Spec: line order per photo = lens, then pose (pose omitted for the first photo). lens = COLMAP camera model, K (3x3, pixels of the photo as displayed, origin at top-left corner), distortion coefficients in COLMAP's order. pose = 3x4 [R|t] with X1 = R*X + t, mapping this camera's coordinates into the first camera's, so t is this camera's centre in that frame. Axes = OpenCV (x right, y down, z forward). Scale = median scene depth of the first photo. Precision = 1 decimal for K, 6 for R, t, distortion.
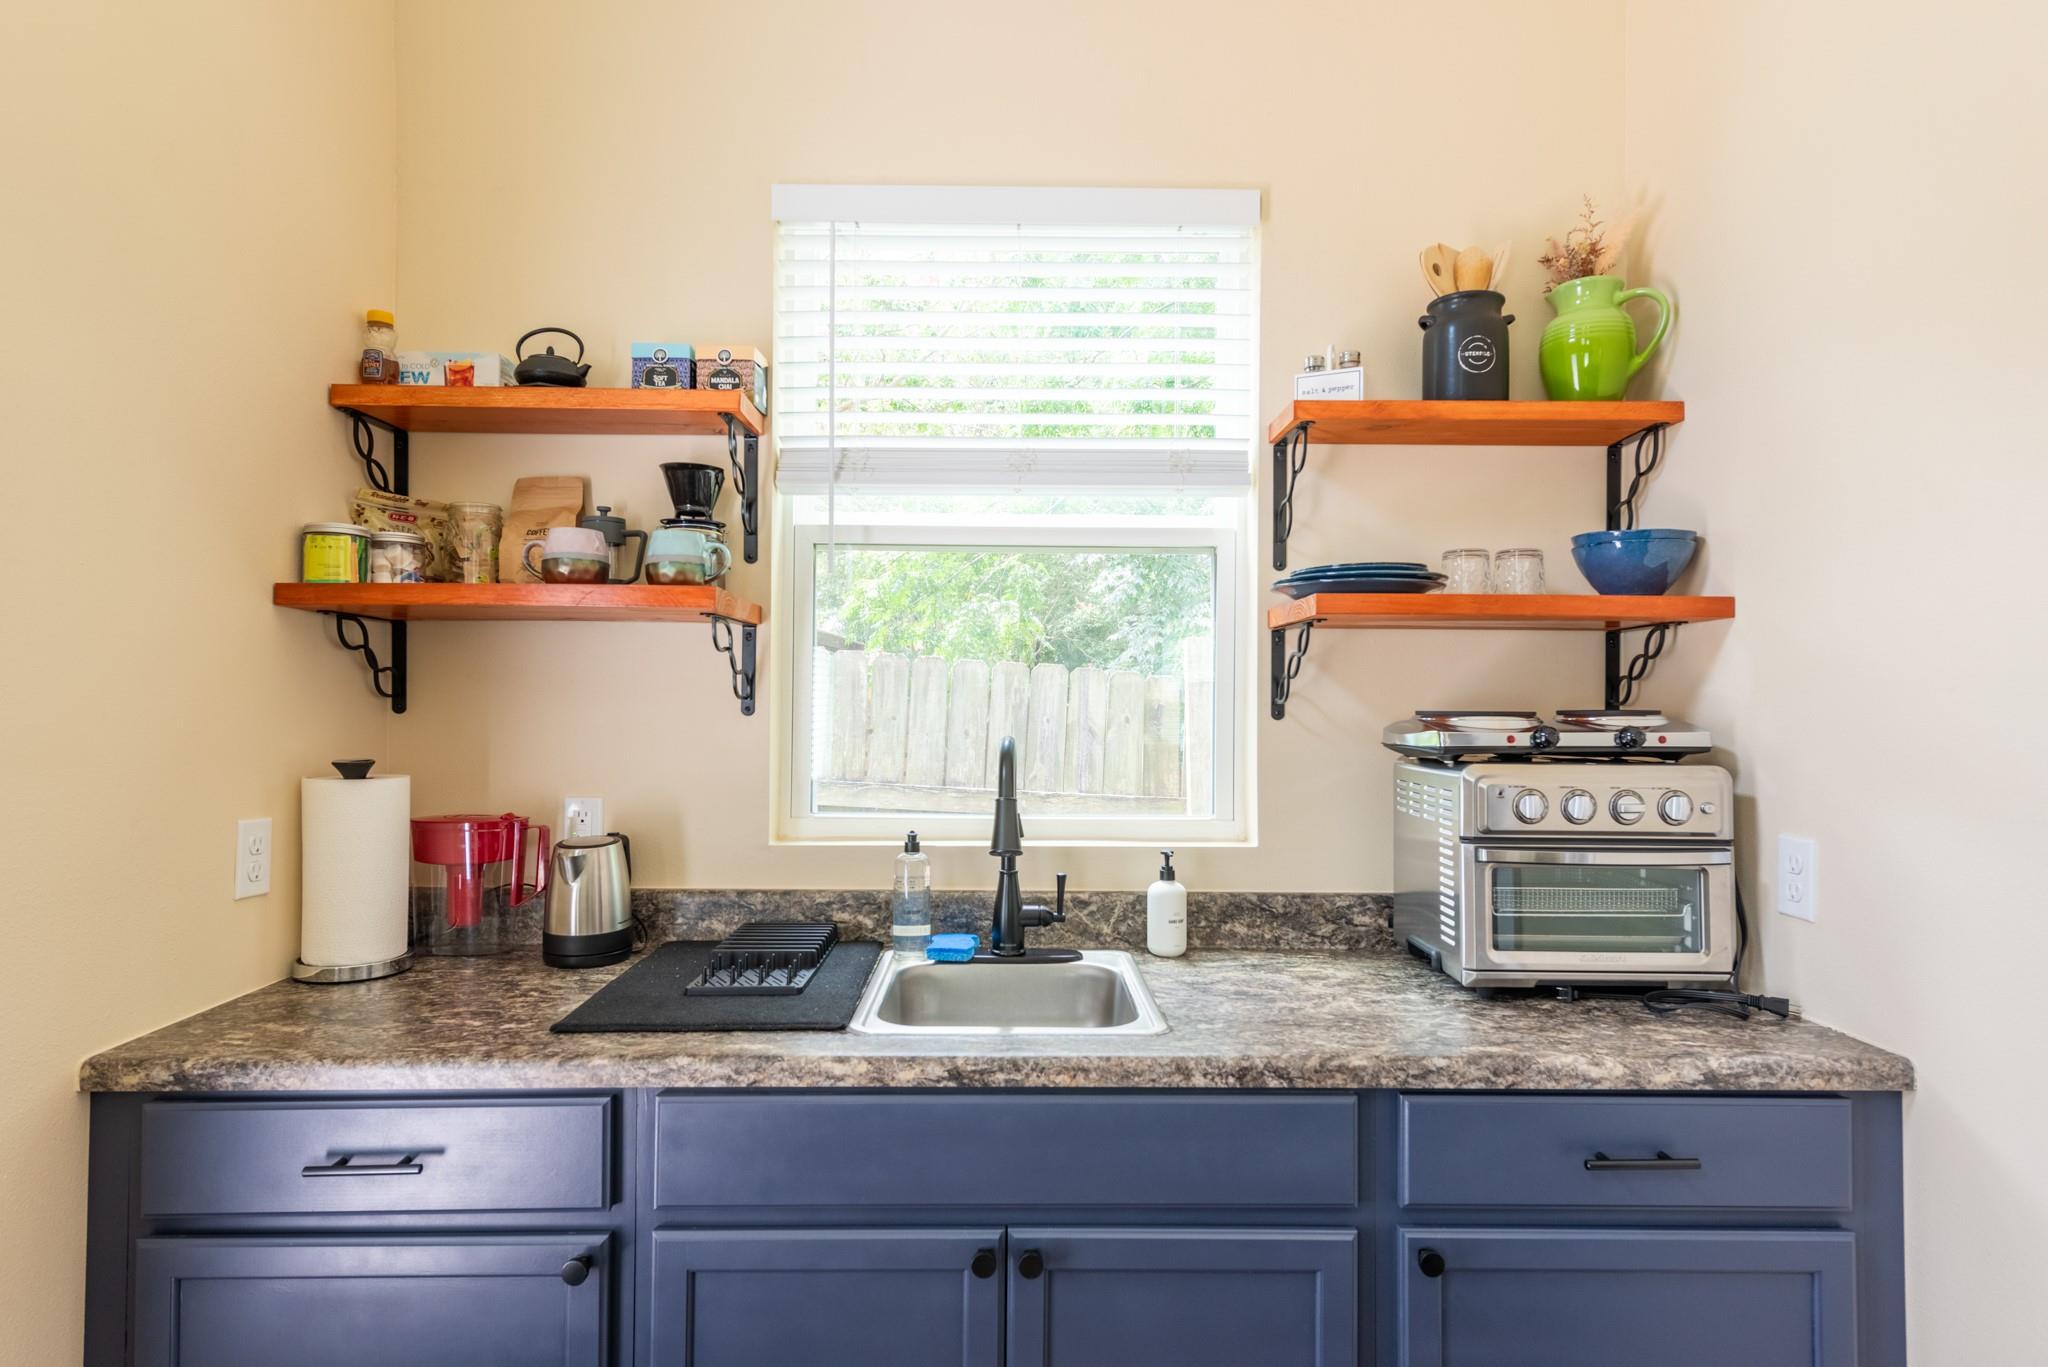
lens RADIAL K [[1121.6, 0, 1023.5], [0, 1121.6, 683.8], [0, 0, 1]] dist [0.001743, -0.000041]
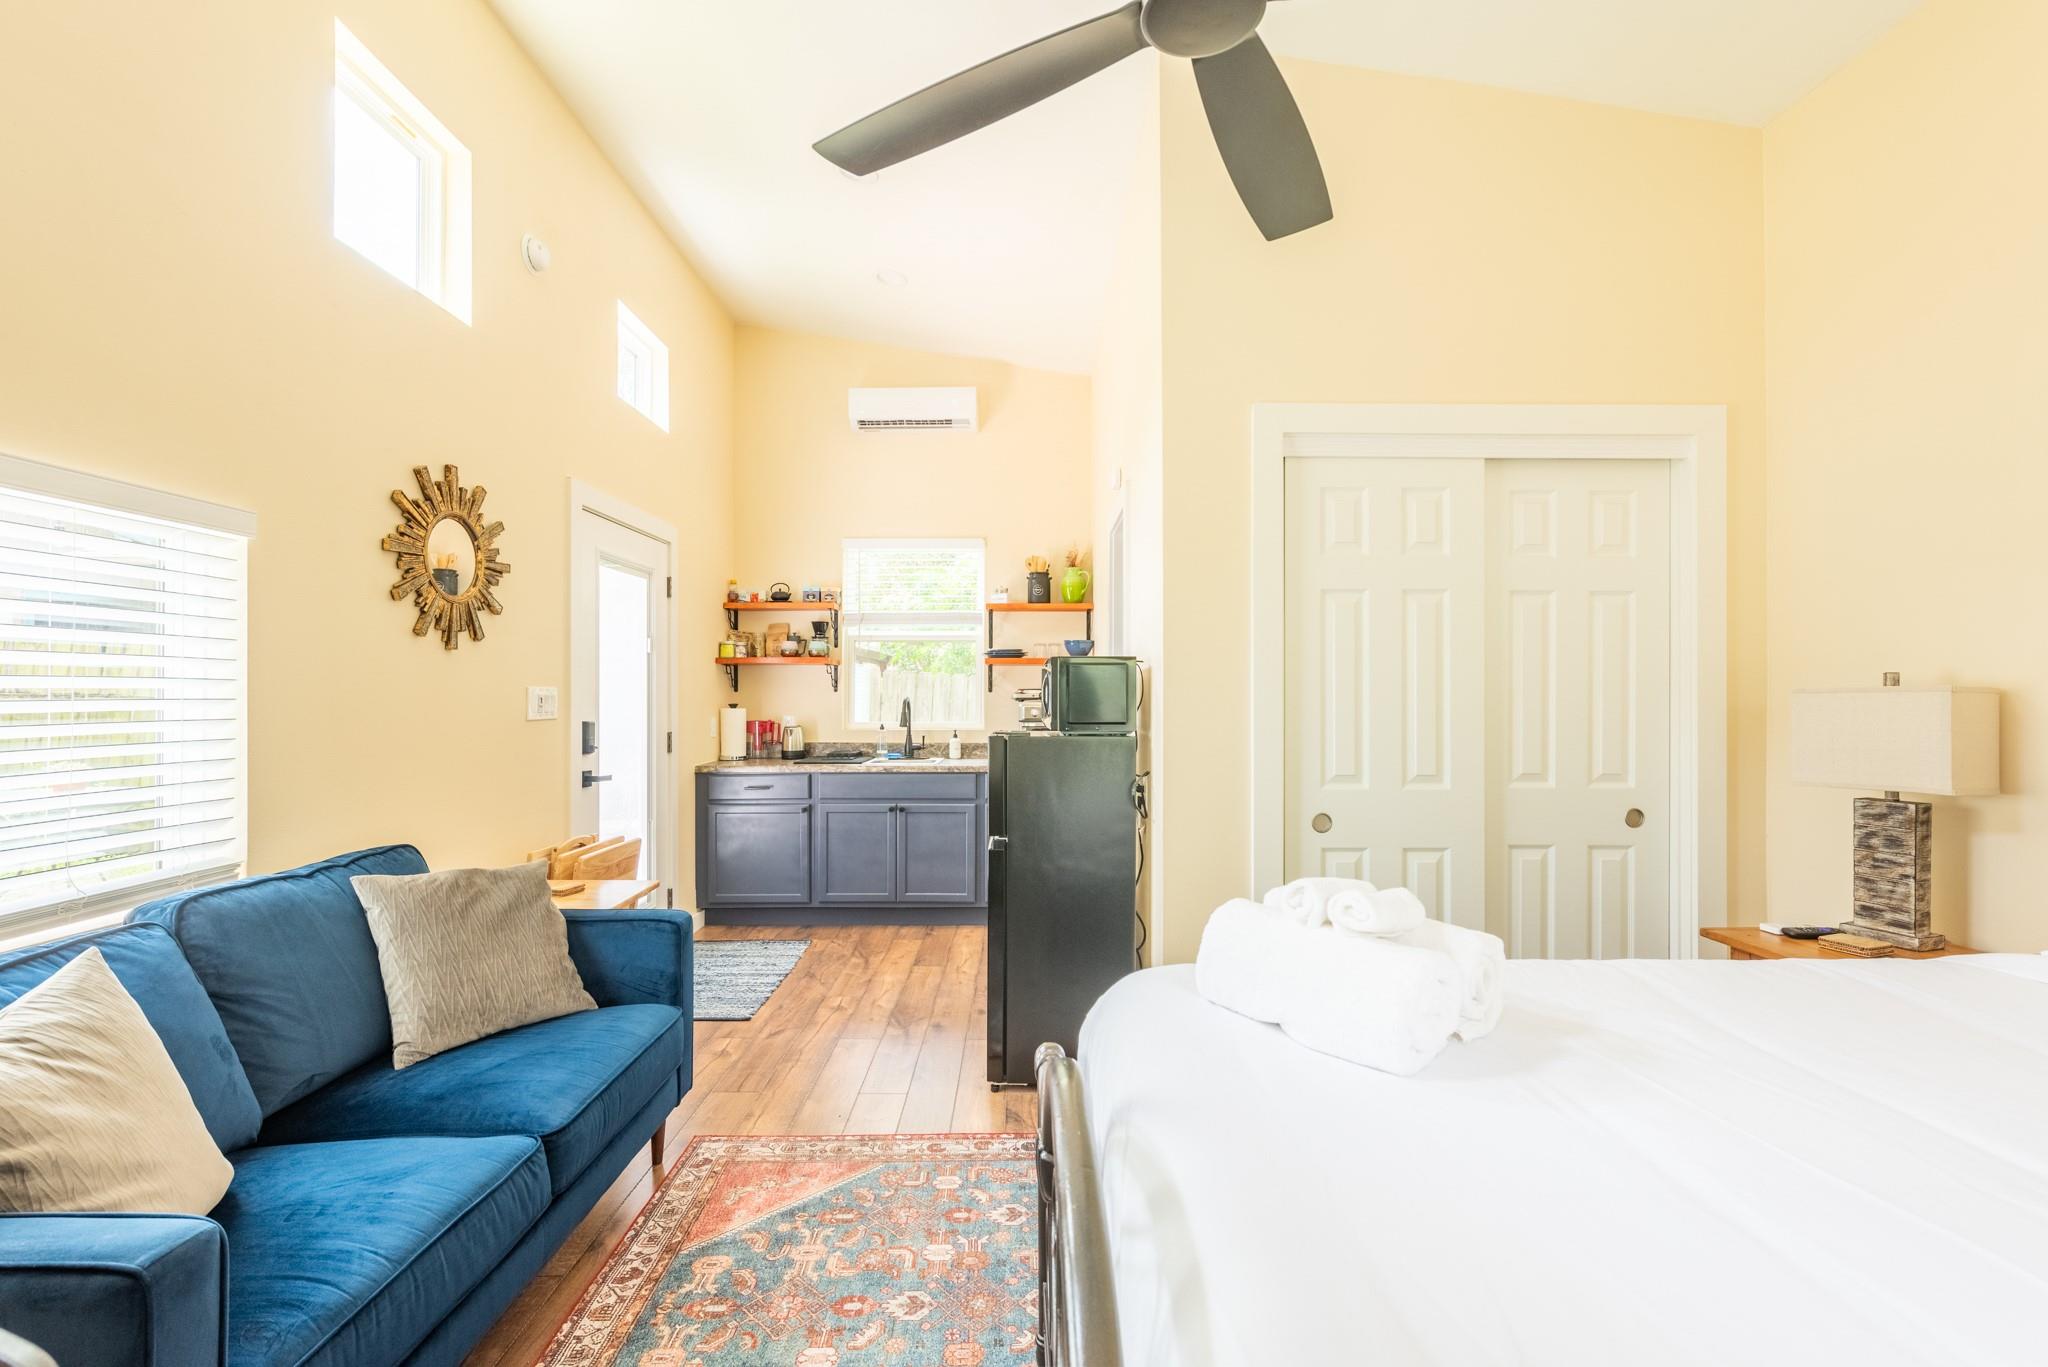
lens RADIAL K [[936.3, 0, 1029.9], [0, 936.3, 691.2], [0, 0, 1]] dist [0.001581, 0.000142]
pose [[0.999963, -0.004347, -0.007384, 0.392555], [0.004442, 0.999906, 0.012964, -0.010388], [0.007327, -0.012996, 0.999889, -1.972541]]
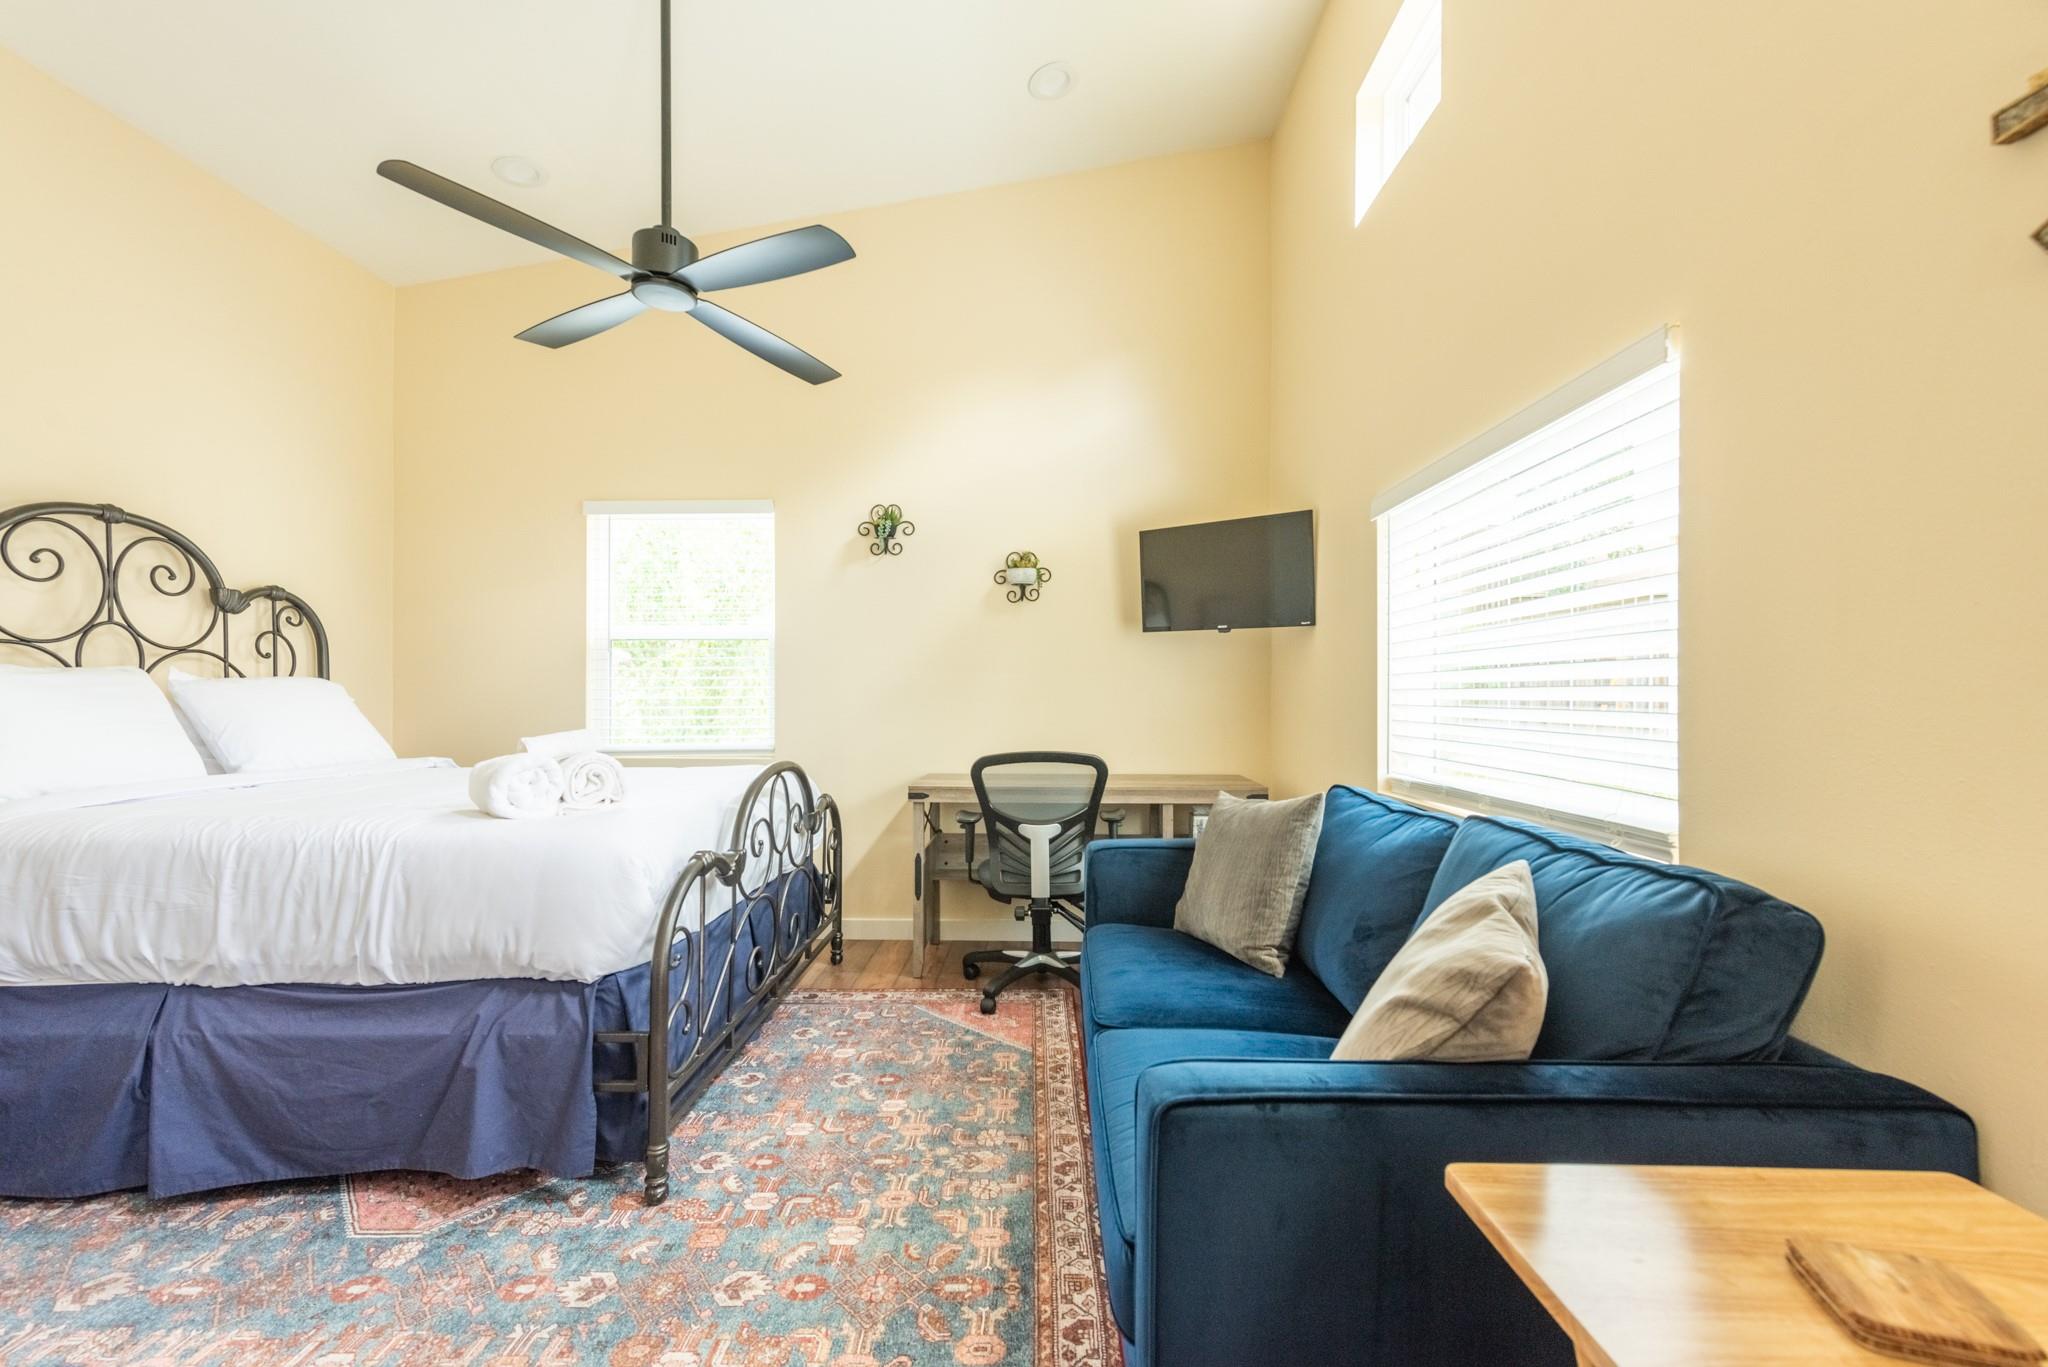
lens RADIAL K [[800.7, 0, 1022.8], [0, 800.7, 687.5], [0, 0, 1]] dist [0.002034, -0.000106]
pose [[-0.999449, -0.005963, 0.032644, -0.749365], [-0.006384, 0.999898, -0.012798, 0.259022], [-0.032564, -0.012999, -0.999385, 2.701466]]
